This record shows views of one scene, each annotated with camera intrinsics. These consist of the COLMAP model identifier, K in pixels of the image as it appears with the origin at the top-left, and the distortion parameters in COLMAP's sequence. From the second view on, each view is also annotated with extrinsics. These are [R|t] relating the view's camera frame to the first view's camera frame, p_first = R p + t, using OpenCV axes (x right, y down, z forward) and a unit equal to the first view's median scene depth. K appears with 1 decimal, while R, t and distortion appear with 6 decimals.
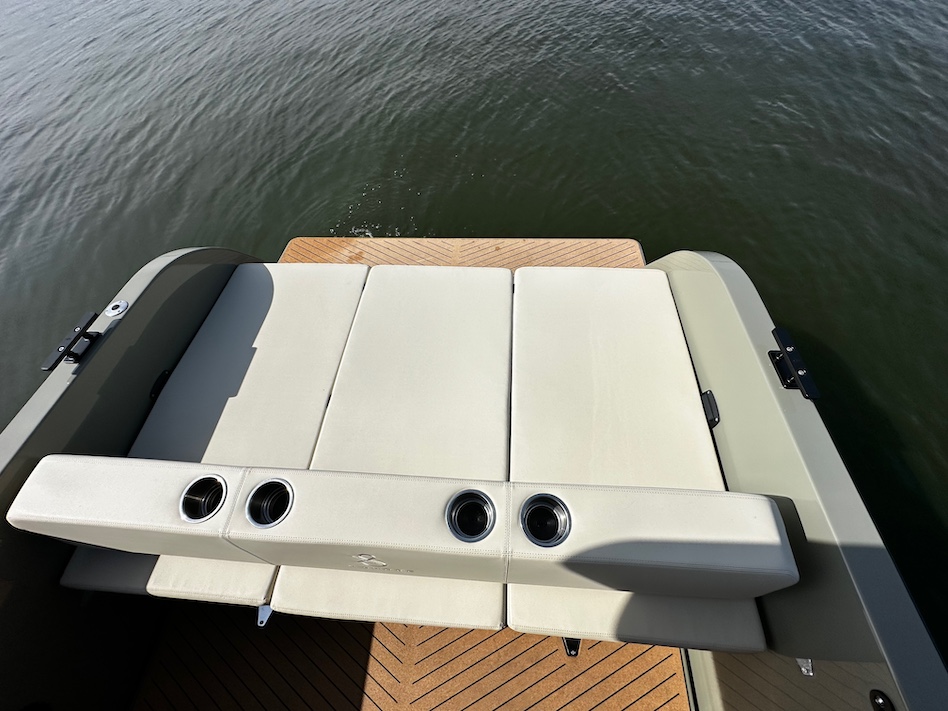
lens RADIAL K [[376.5, 0, 474.0], [0, 376.5, 355.5], [0, 0, 1]] dist [0.001240, -0.000175]
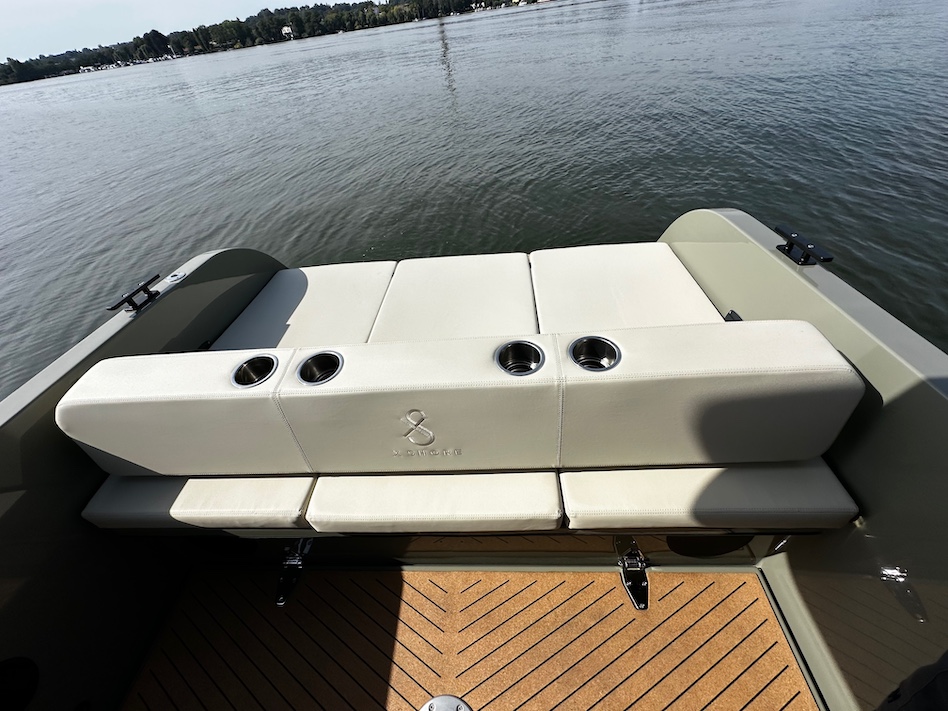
lens RADIAL K [[376.5, 0, 474.0], [0, 376.5, 355.5], [0, 0, 1]] dist [0.001240, -0.000175]
pose [[0.998428, -0.055579, -0.007285, -0.083597], [0.051826, 0.964803, -0.257815, 0.450380], [0.021358, 0.257032, 0.966167, 0.013670]]
